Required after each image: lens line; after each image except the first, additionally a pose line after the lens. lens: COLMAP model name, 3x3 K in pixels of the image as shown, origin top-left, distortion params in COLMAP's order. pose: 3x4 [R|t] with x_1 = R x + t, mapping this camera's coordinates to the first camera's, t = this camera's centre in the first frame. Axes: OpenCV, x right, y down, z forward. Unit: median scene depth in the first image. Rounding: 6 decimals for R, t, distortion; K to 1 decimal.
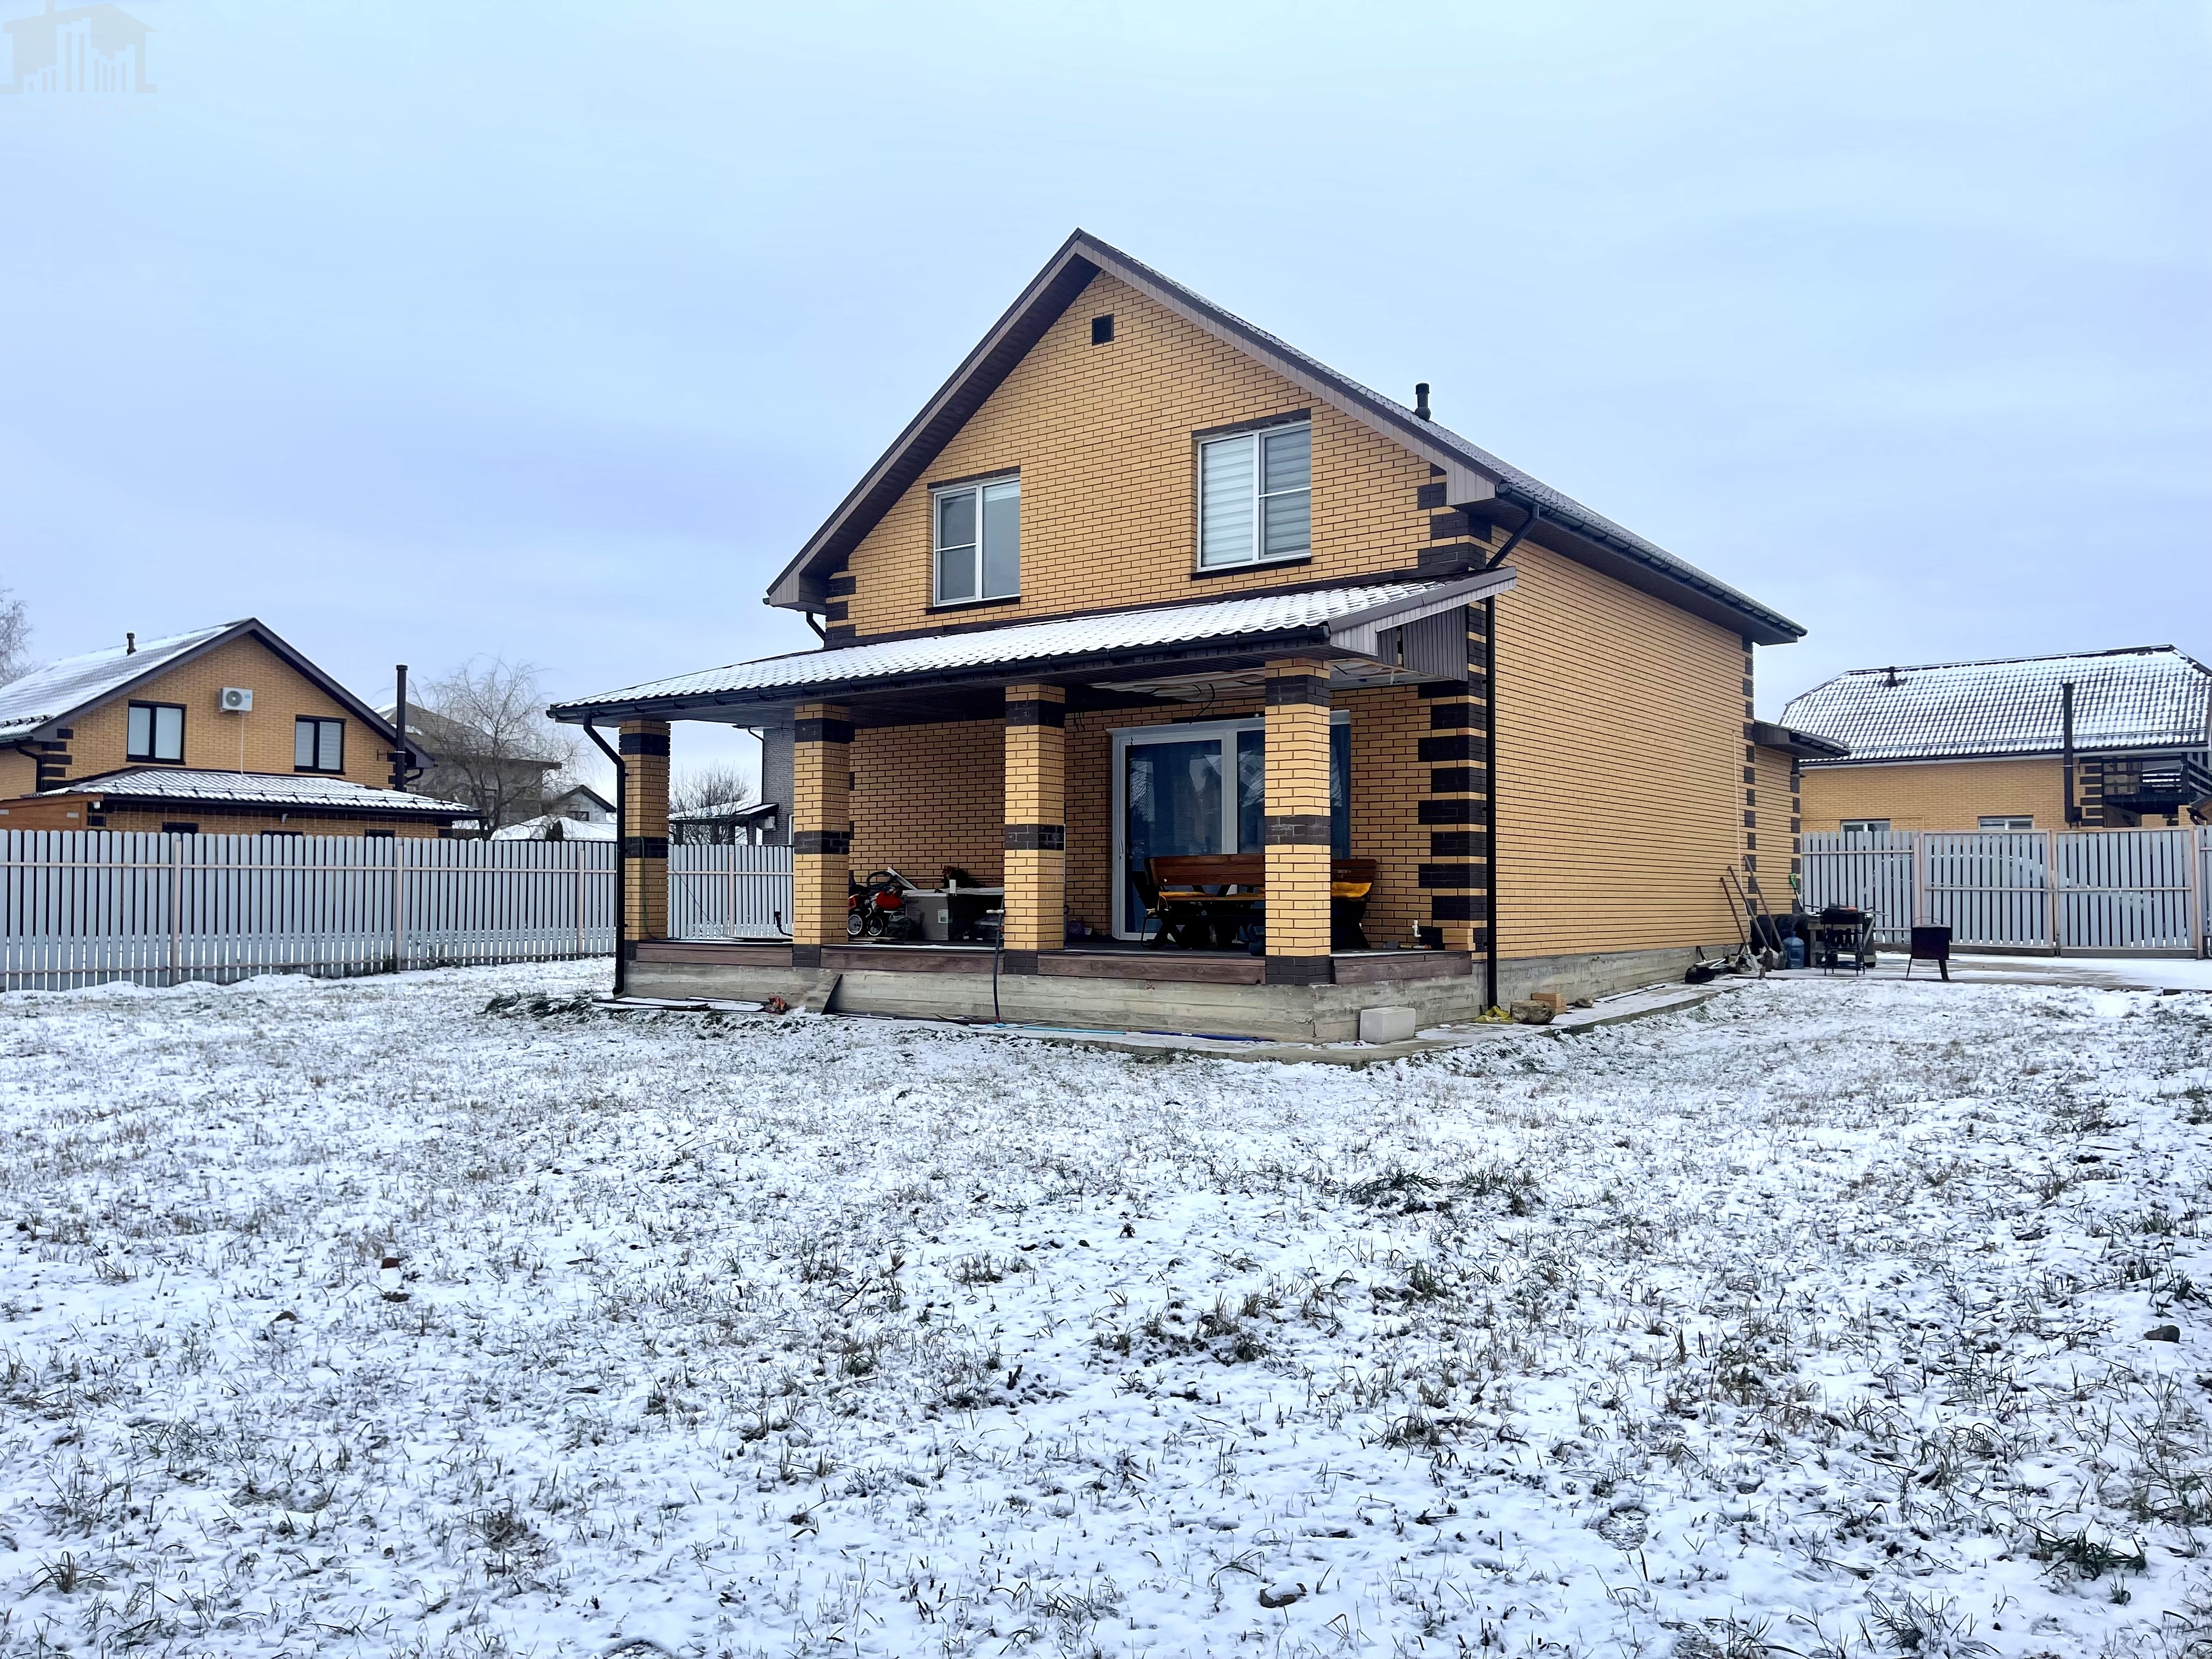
lens RADIAL K [[1668.8, 0, 1105.9], [0, 1668.8, 839.0], [0, 0, 1]] dist [0.065912, -0.090406]
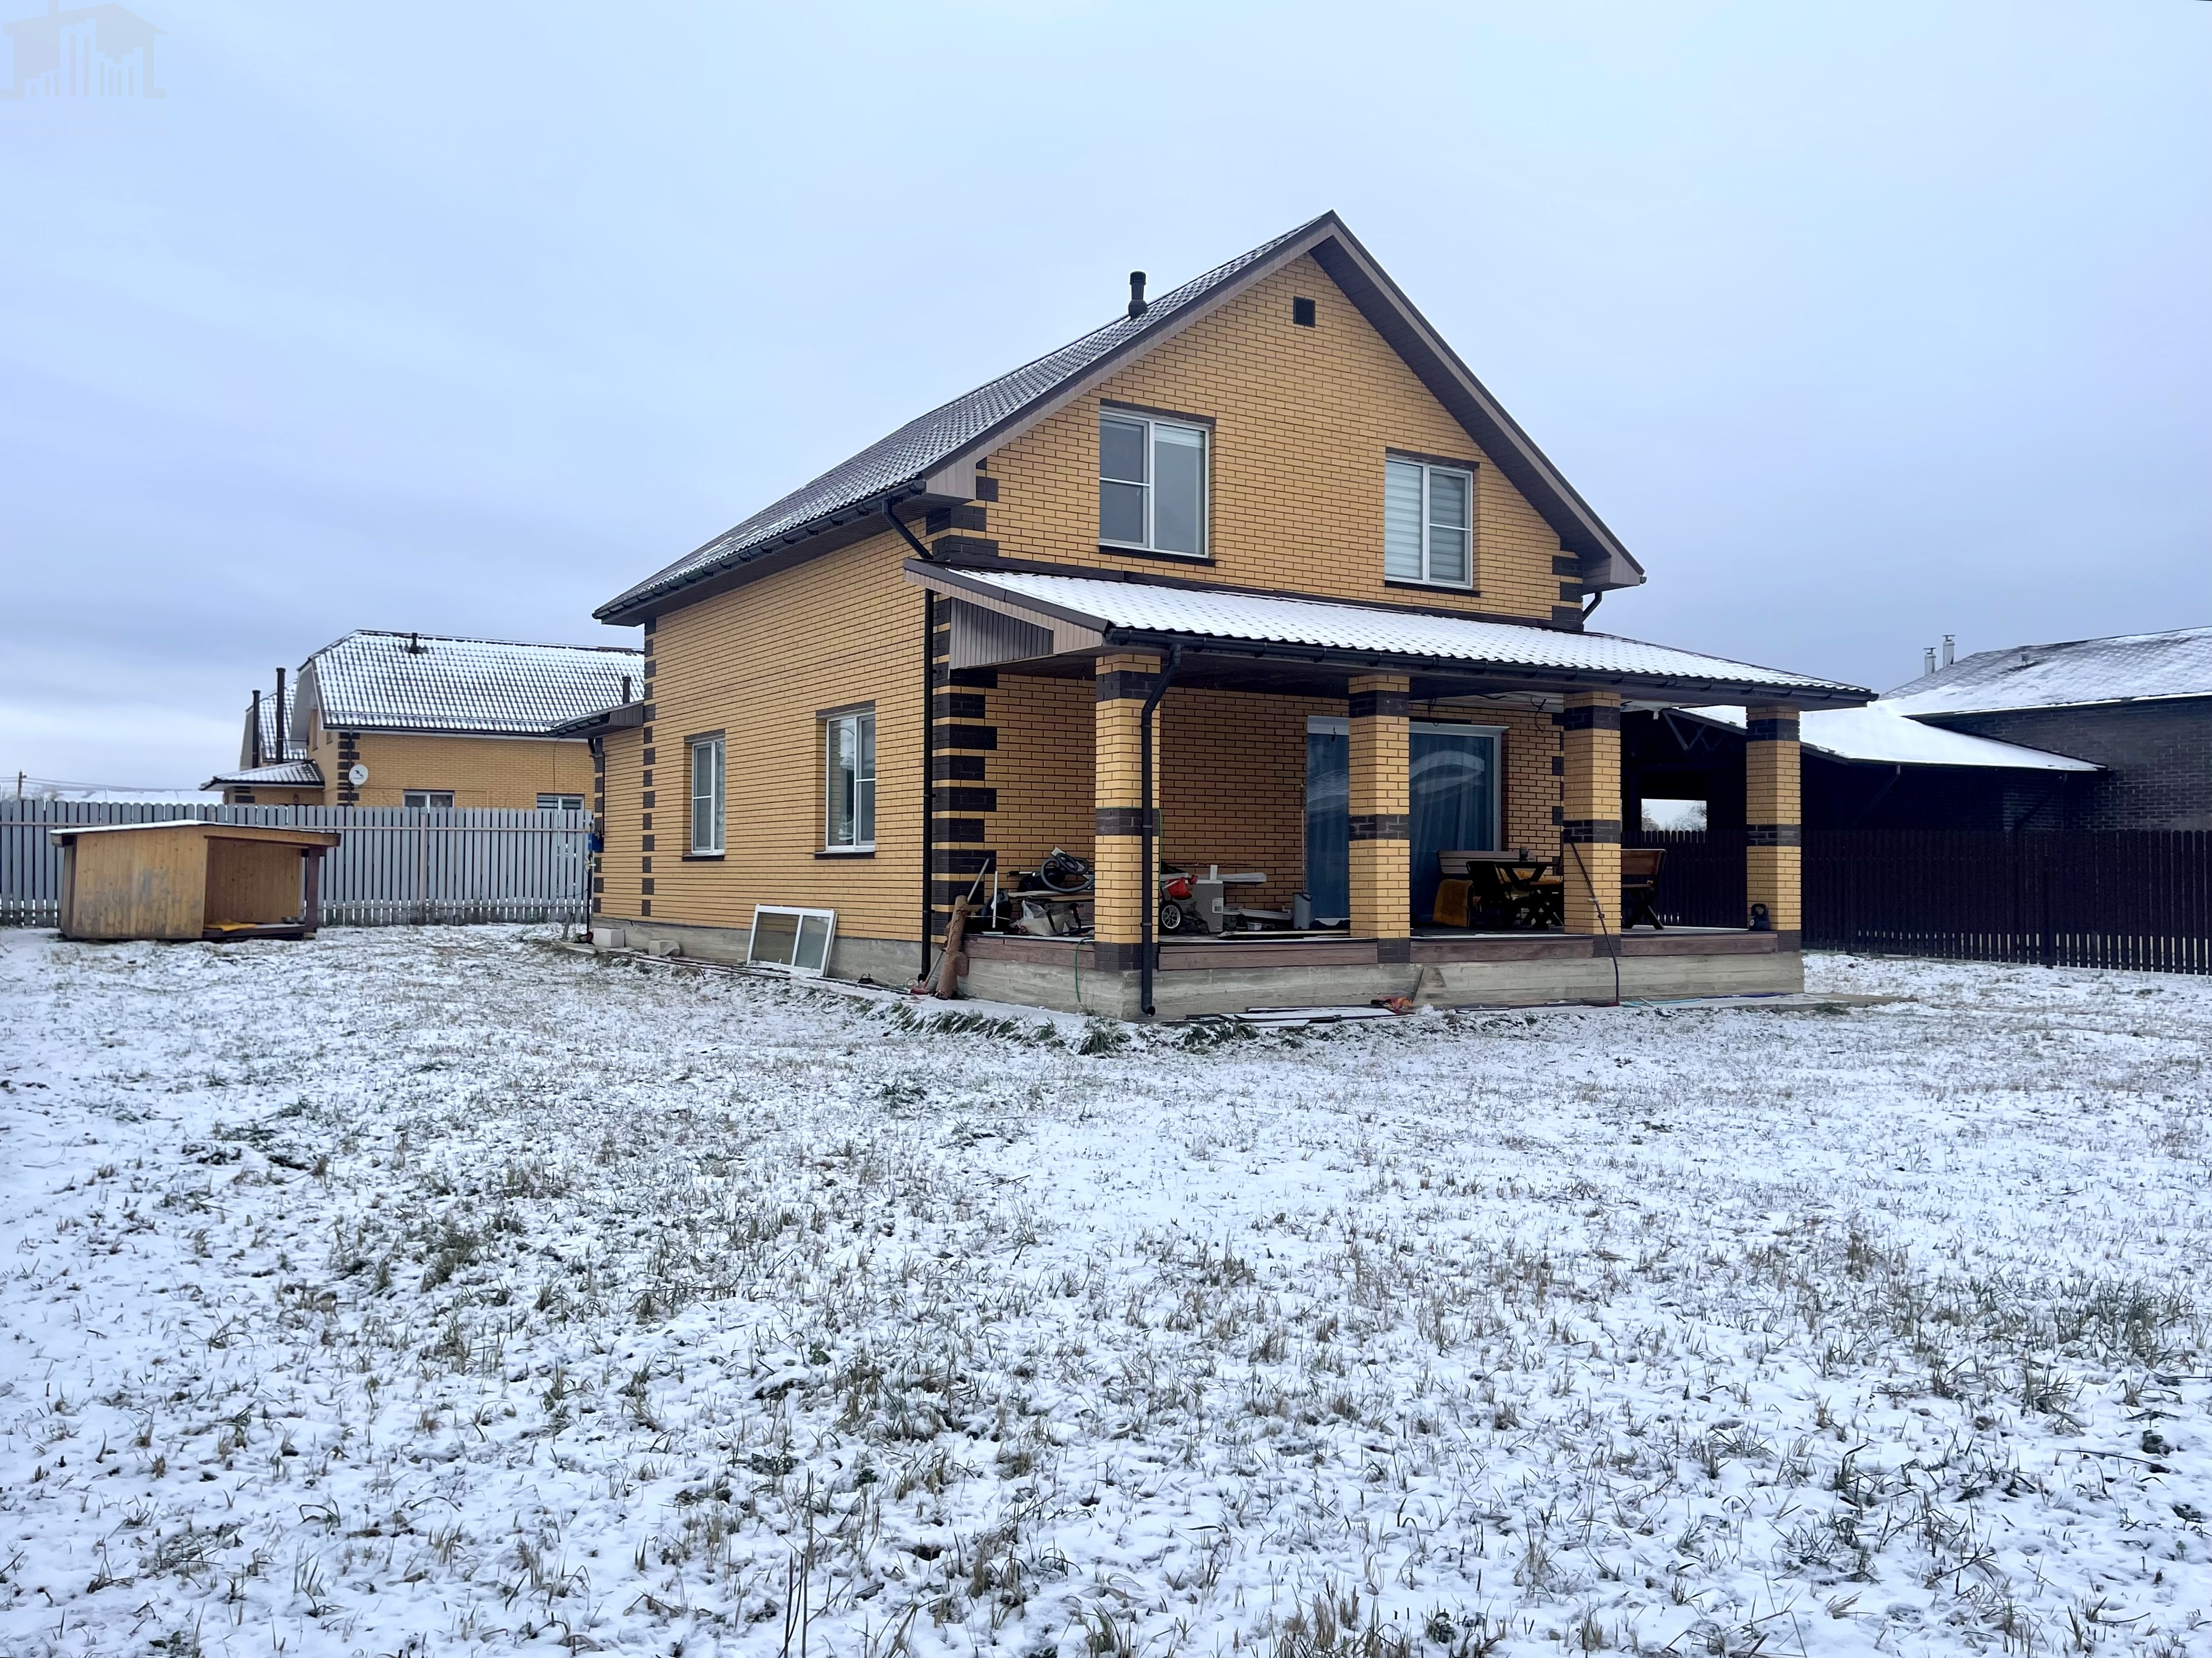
lens RADIAL K [[1843.6, 0, 1106.0], [0, 1843.6, 829.0], [0, 0, 1]] dist [0.069568, 0.001812]
pose [[0.349936, 0.022702, 0.936499, -1.093533], [-0.035906, 0.999297, -0.010808, 0.018451], [-0.936085, -0.029844, 0.350505, 0.736809]]
